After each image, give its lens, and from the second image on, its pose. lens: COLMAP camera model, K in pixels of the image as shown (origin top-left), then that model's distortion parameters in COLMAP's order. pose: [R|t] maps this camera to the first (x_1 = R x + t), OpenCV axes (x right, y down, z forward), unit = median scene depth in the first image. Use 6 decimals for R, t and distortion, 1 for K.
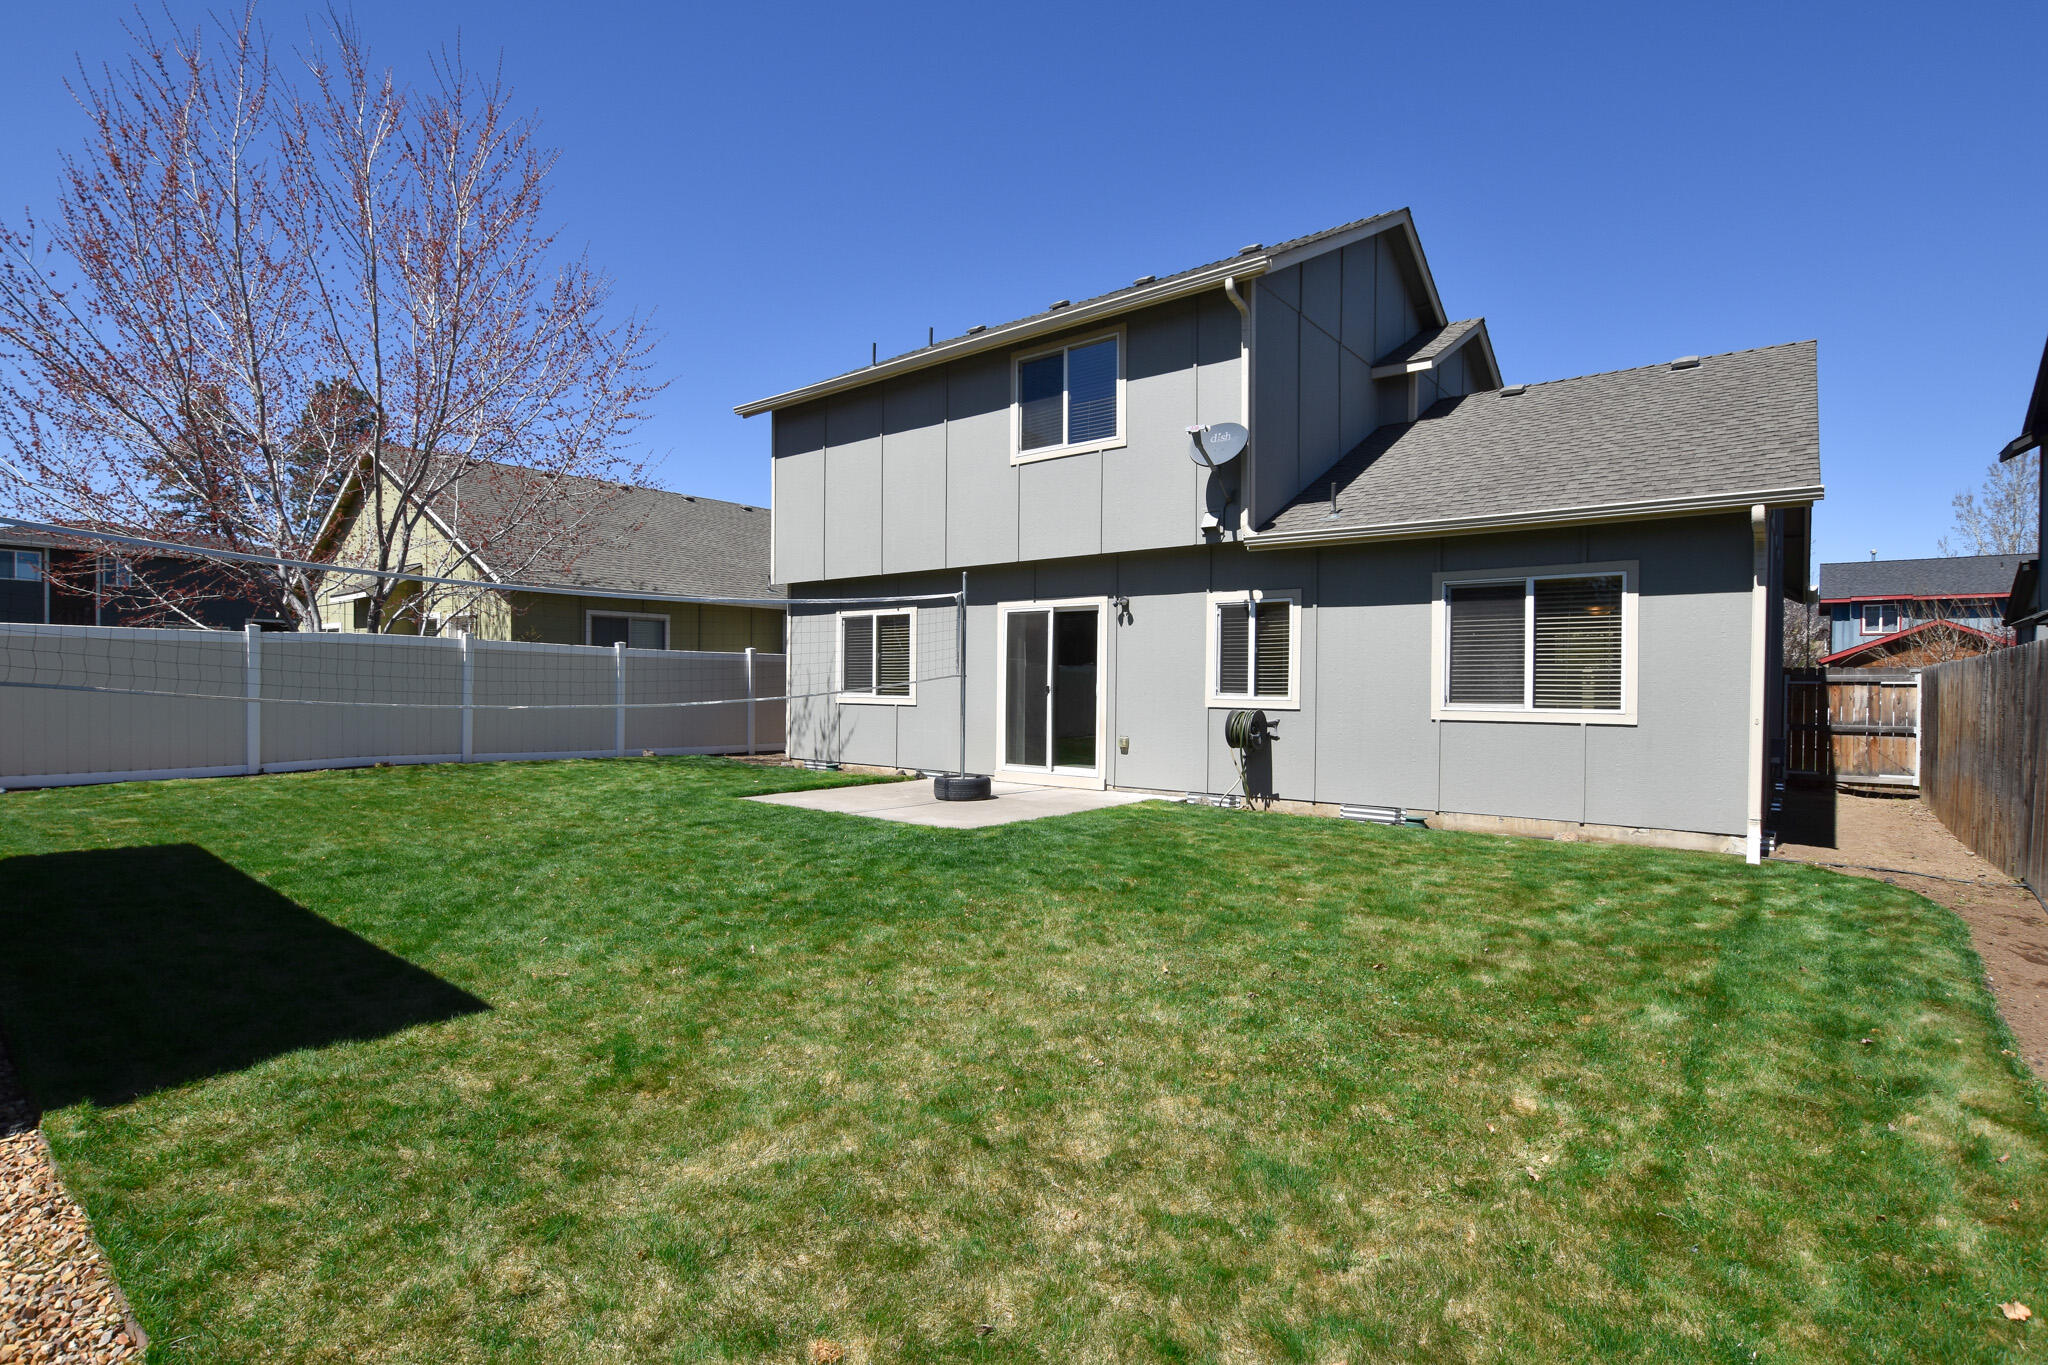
lens RADIAL K [[930.2, 0, 1034.7], [0, 930.2, 686.8], [0, 0, 1]] dist [-0.027509, 0.001943]
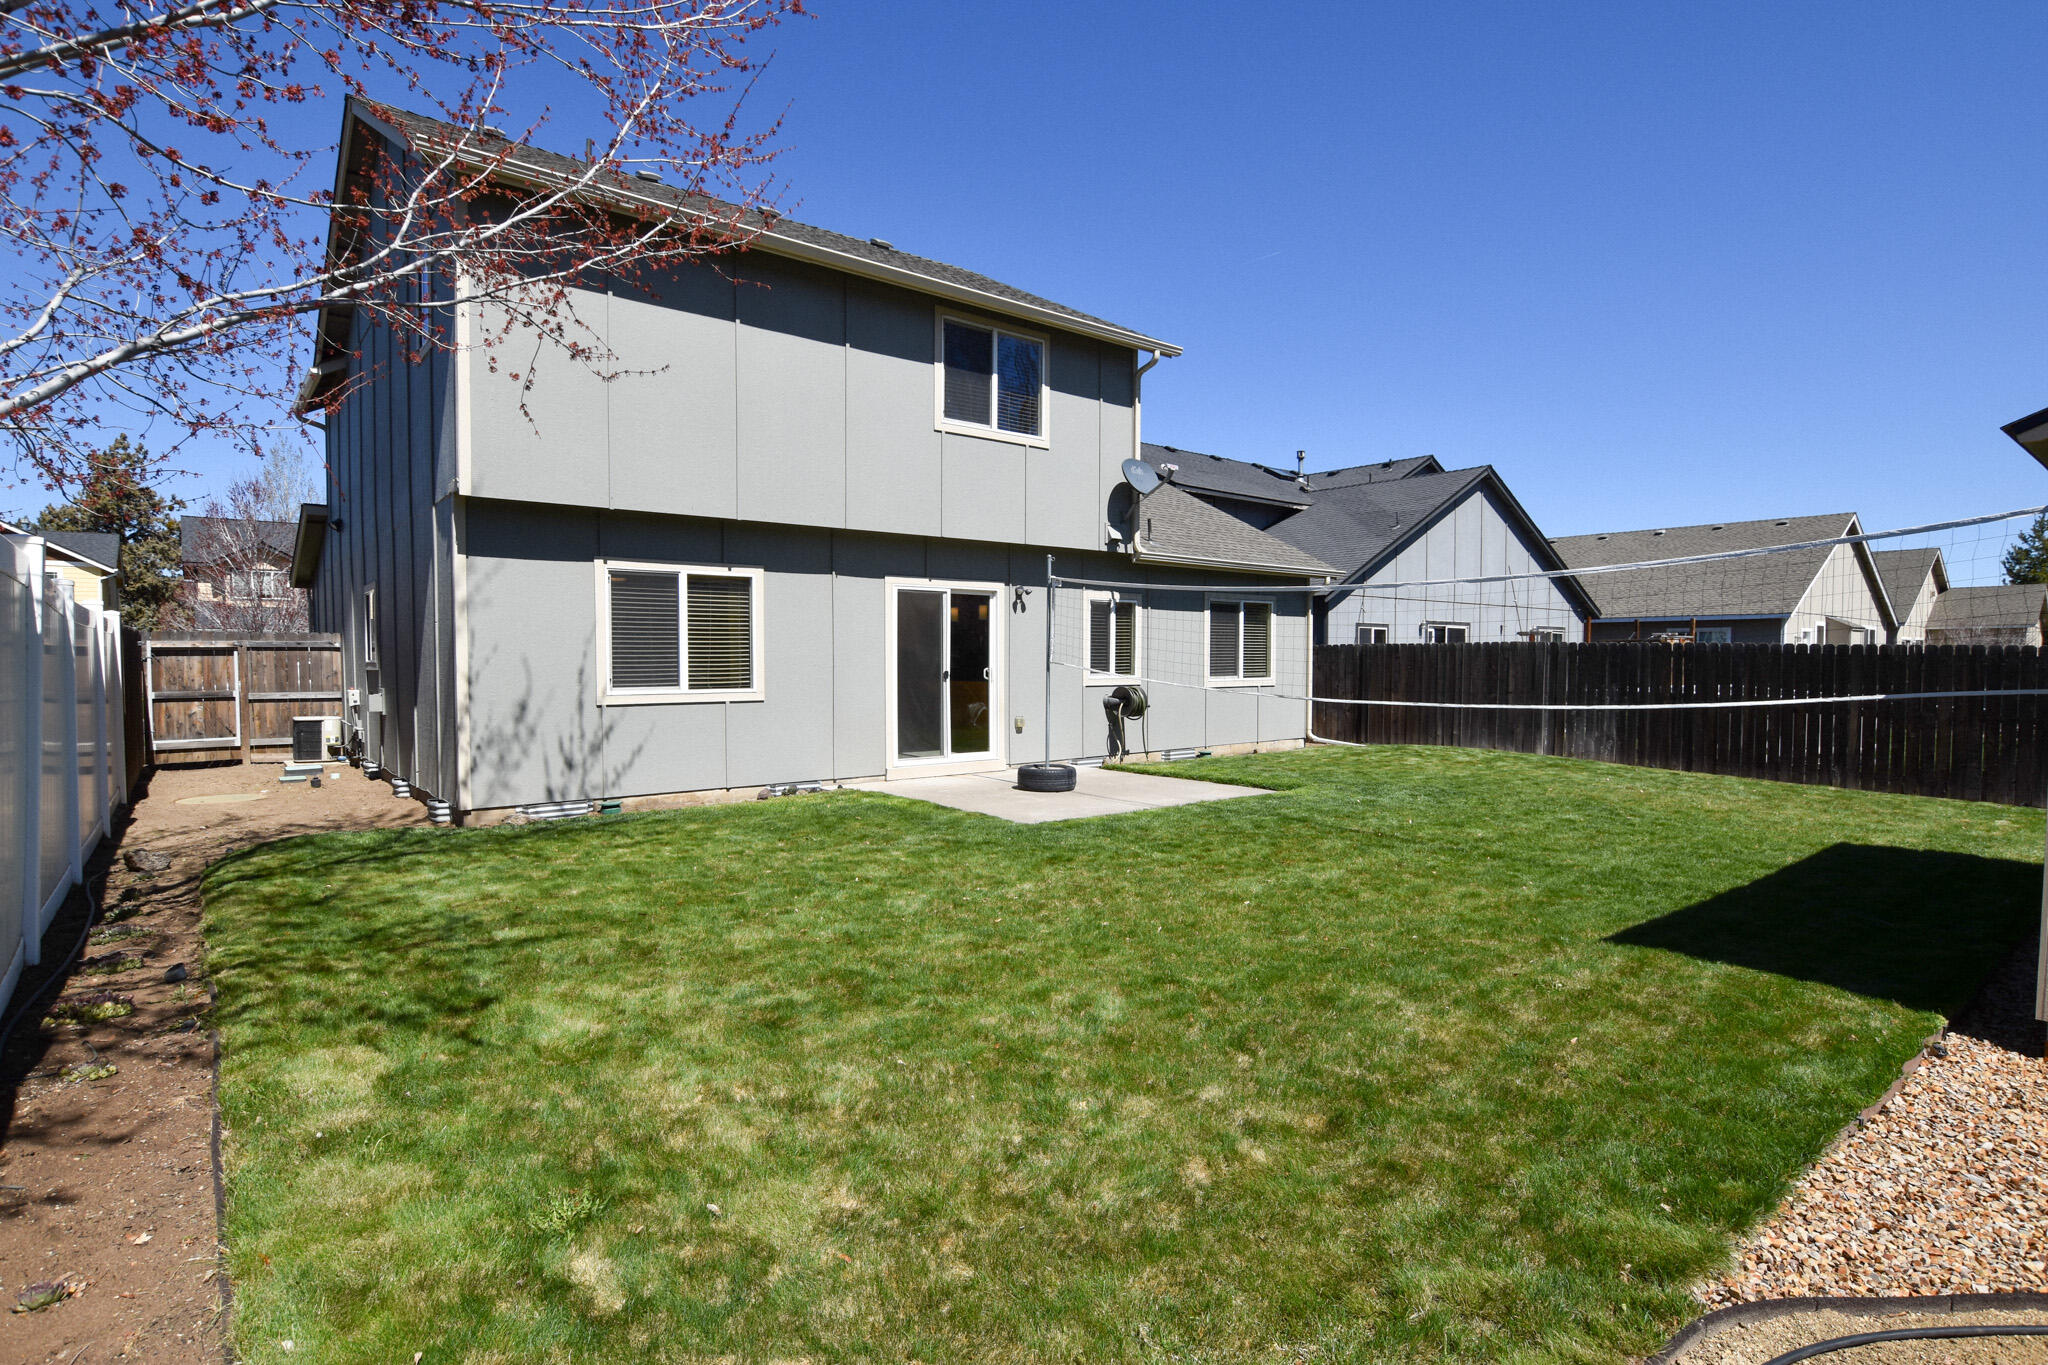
lens RADIAL K [[926.3, 0, 1024.3], [0, 926.3, 672.0], [0, 0, 1]] dist [-0.000805, -0.000007]
pose [[0.261995, -0.016265, 0.964932, -0.919869], [0.016254, 0.999791, 0.012439, -0.011164], [-0.964932, 0.012425, 0.262205, 0.710944]]
